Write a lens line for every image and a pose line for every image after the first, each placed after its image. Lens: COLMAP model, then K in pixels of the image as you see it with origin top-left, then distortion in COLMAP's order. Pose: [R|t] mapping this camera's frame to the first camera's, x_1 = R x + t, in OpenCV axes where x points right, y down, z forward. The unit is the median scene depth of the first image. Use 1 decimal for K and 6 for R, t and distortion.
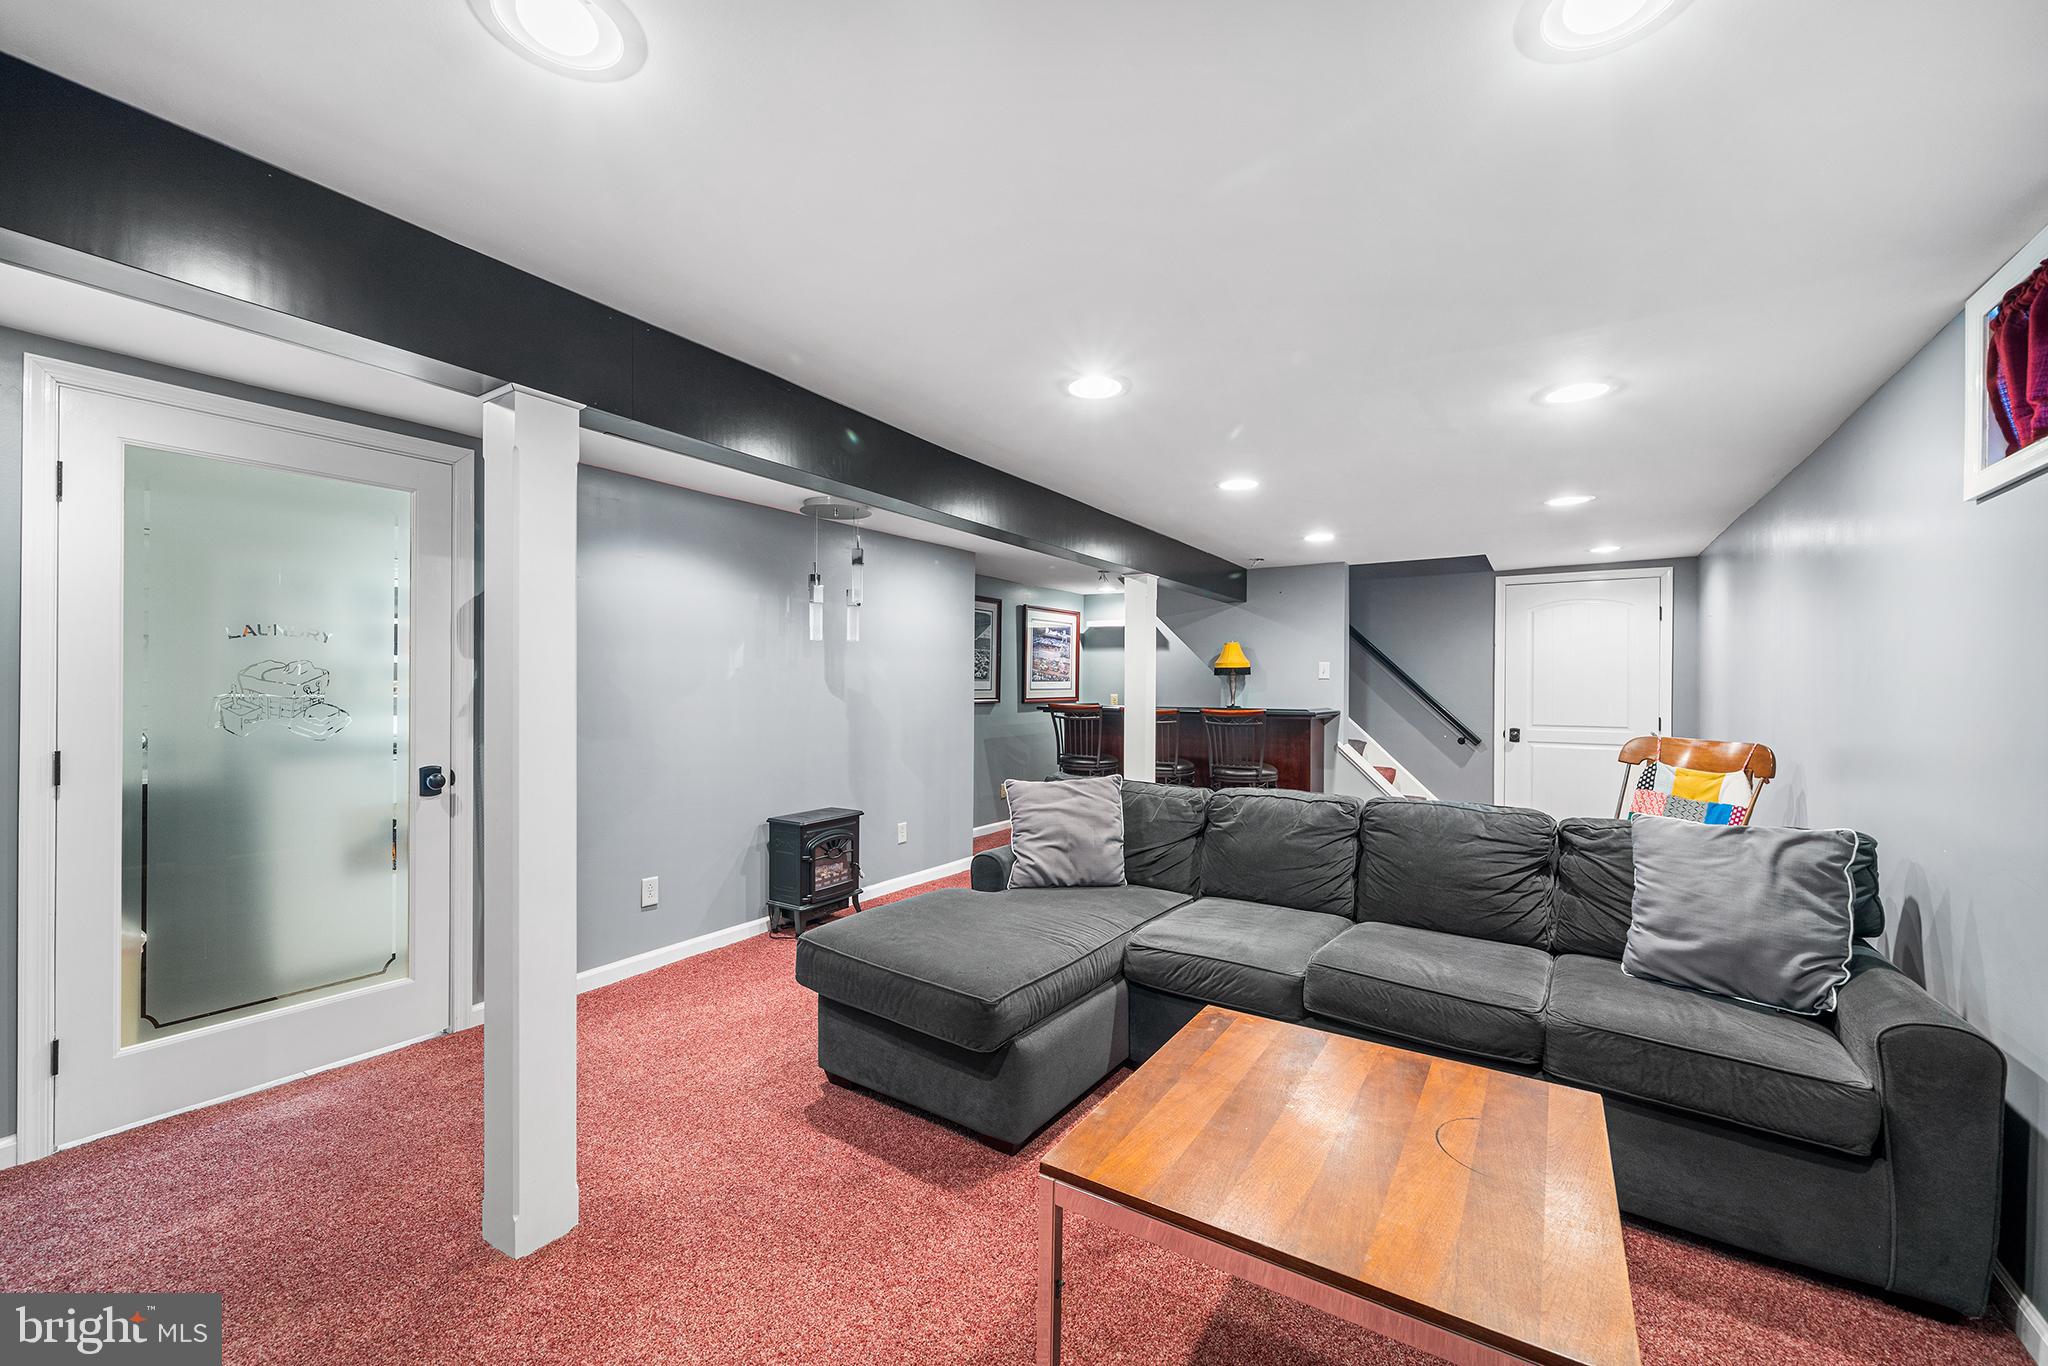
lens RADIAL K [[797.7, 0, 1024.0], [0, 797.7, 683.0], [0, 0, 1]] dist [-0.016578, 0.000379]
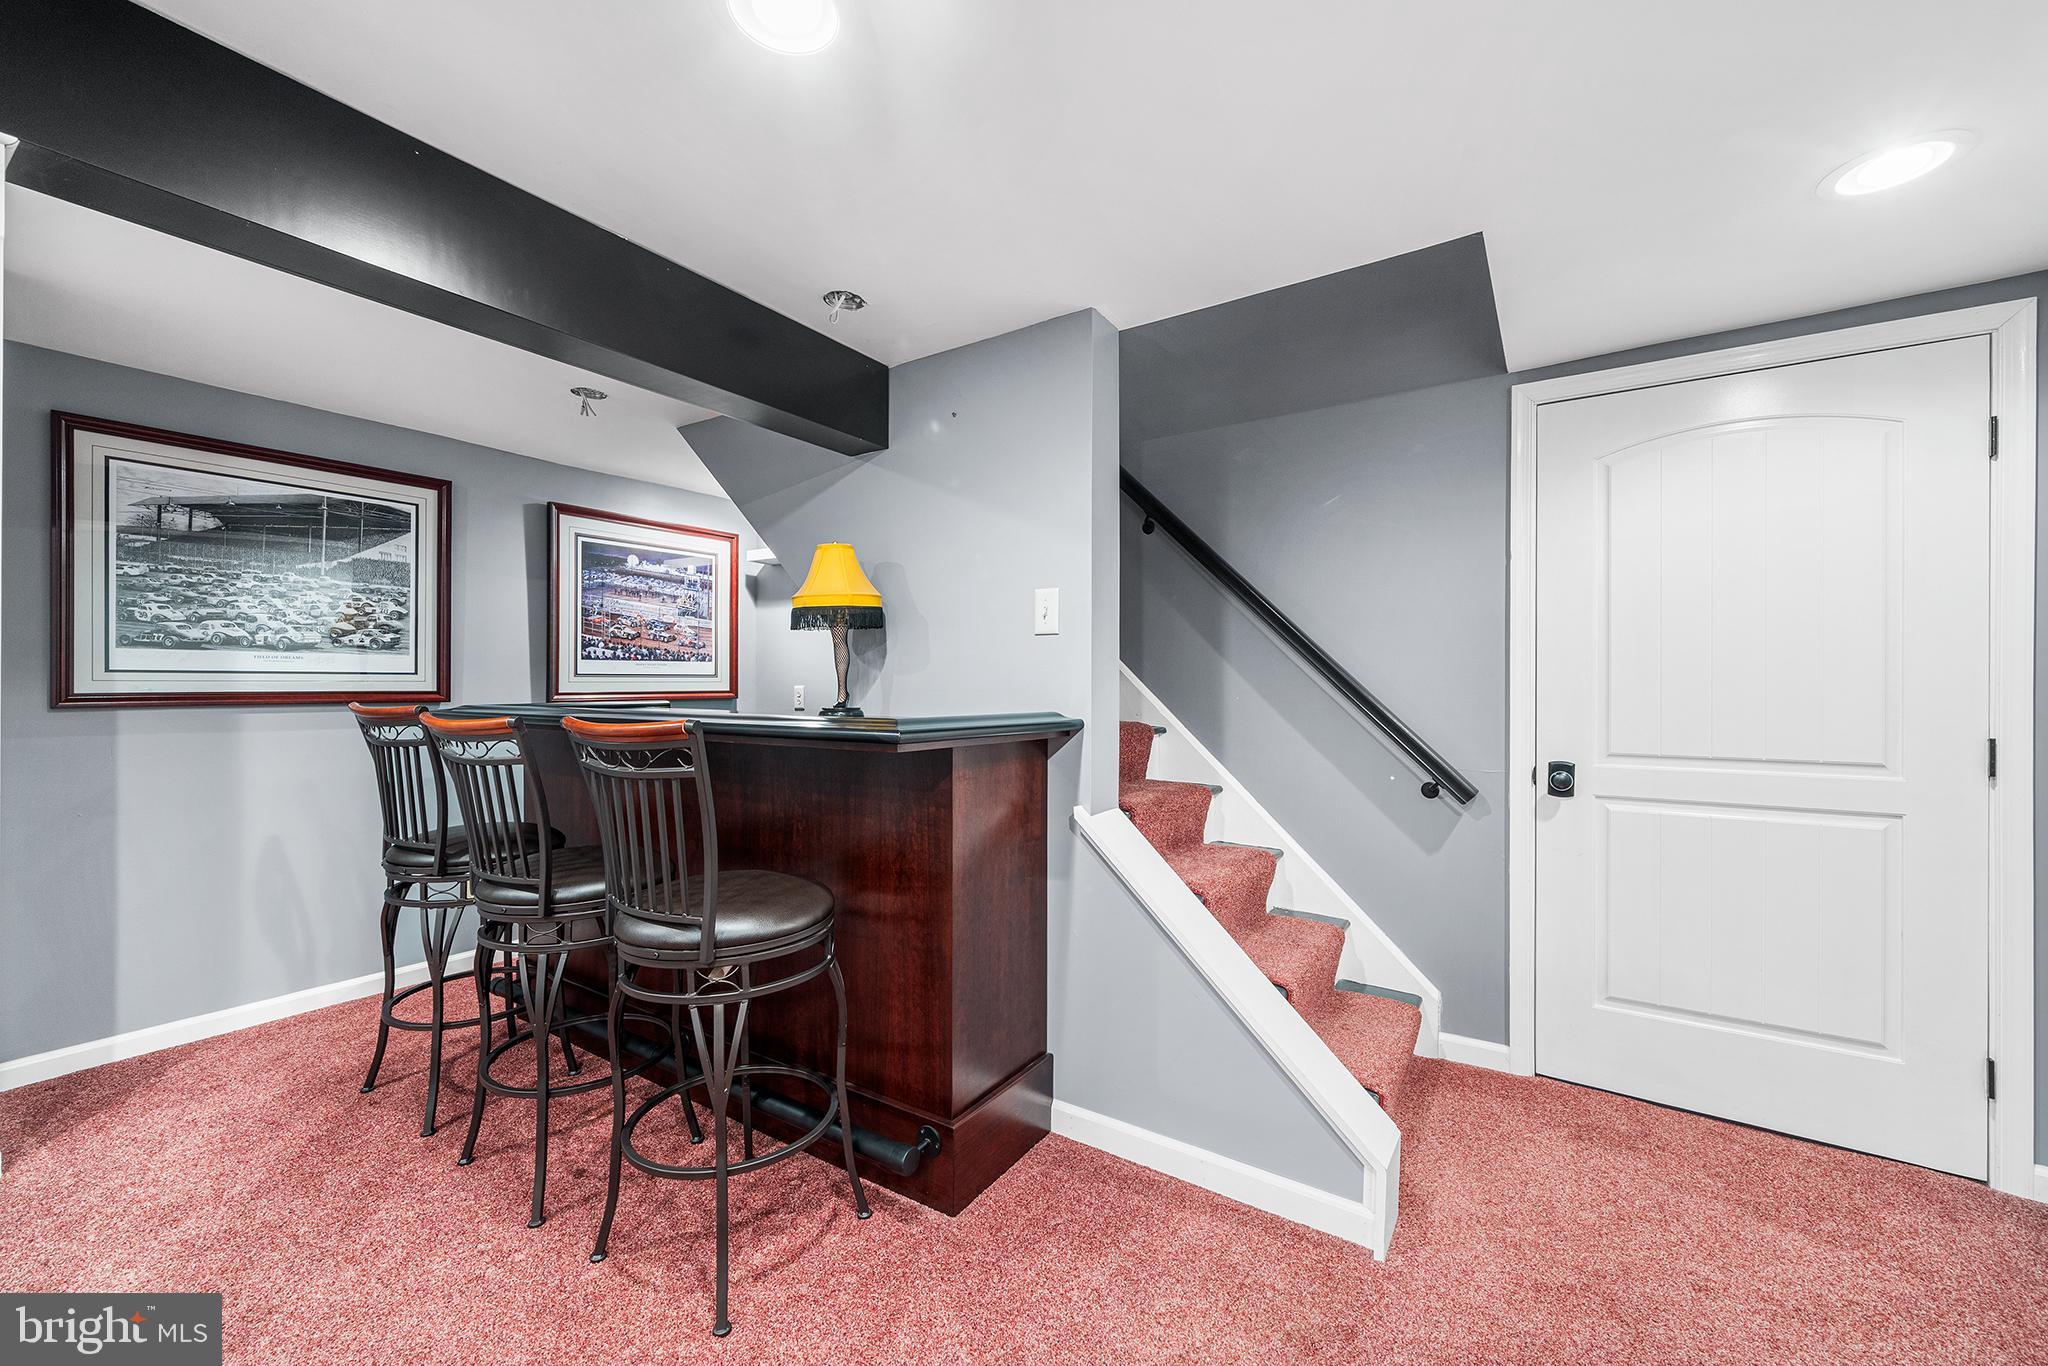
lens RADIAL K [[797.7, 0, 1024.0], [0, 797.7, 683.0], [0, 0, 1]] dist [-0.016578, 0.000379]
pose [[0.999991, -0.002648, 0.003214, 0.338343], [0.002644, 0.999996, 0.001155, 0.015708], [-0.003218, -0.001147, 0.999994, 0.586479]]
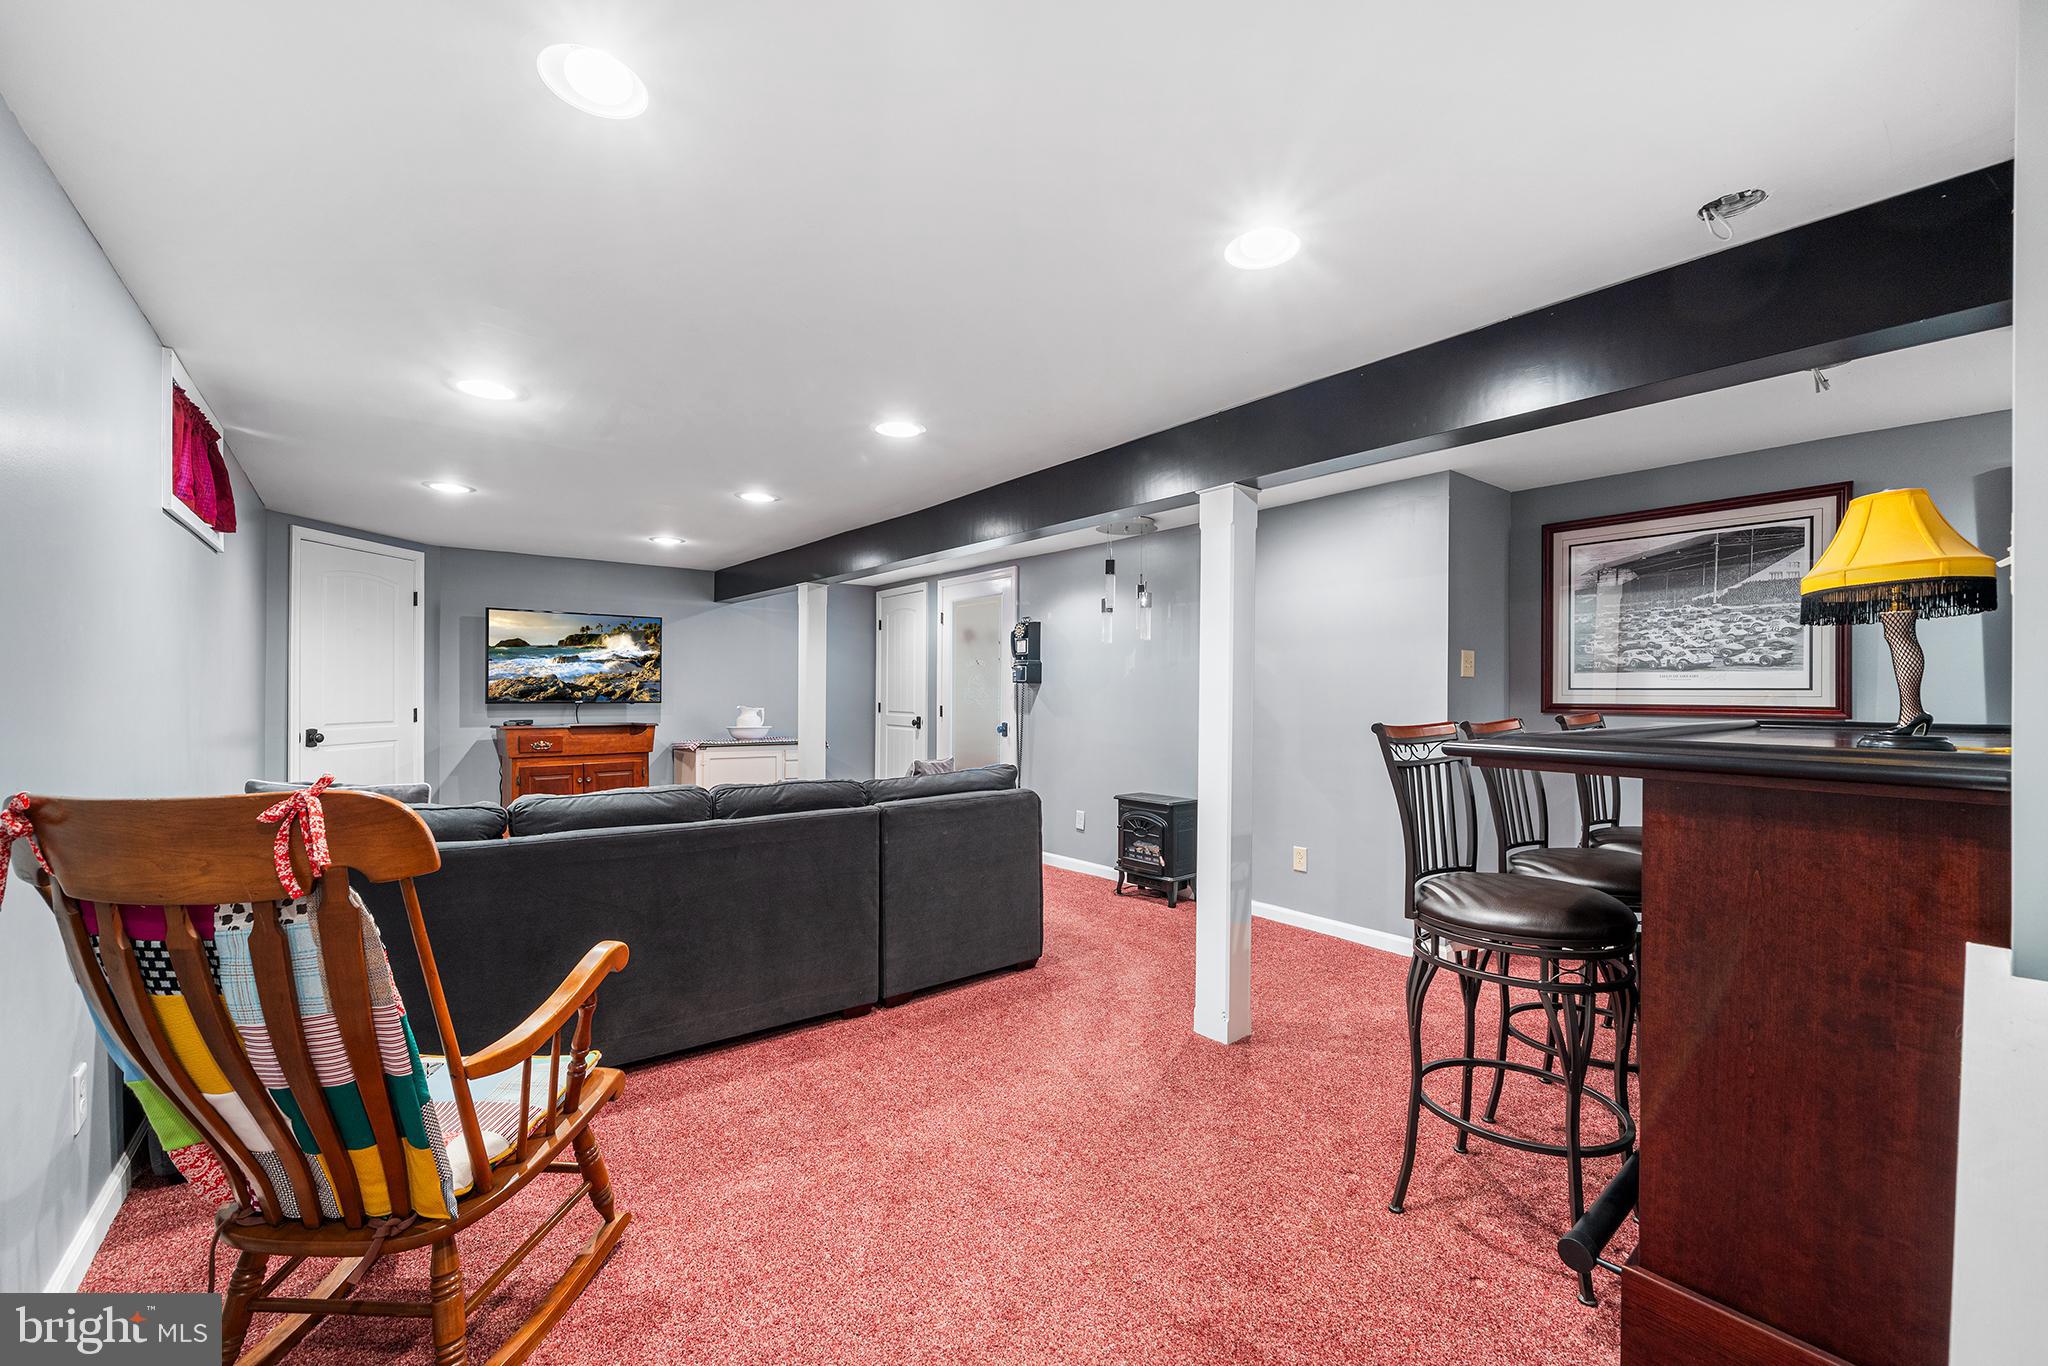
lens RADIAL K [[797.7, 0, 1024.0], [0, 797.7, 683.0], [0, 0, 1]] dist [-0.016578, 0.000379]
pose [[-0.305845, -0.013202, -0.951990, 0.567891], [-0.002337, 0.999911, -0.013116, 0.013227], [0.952078, -0.001787, -0.305849, 0.769882]]
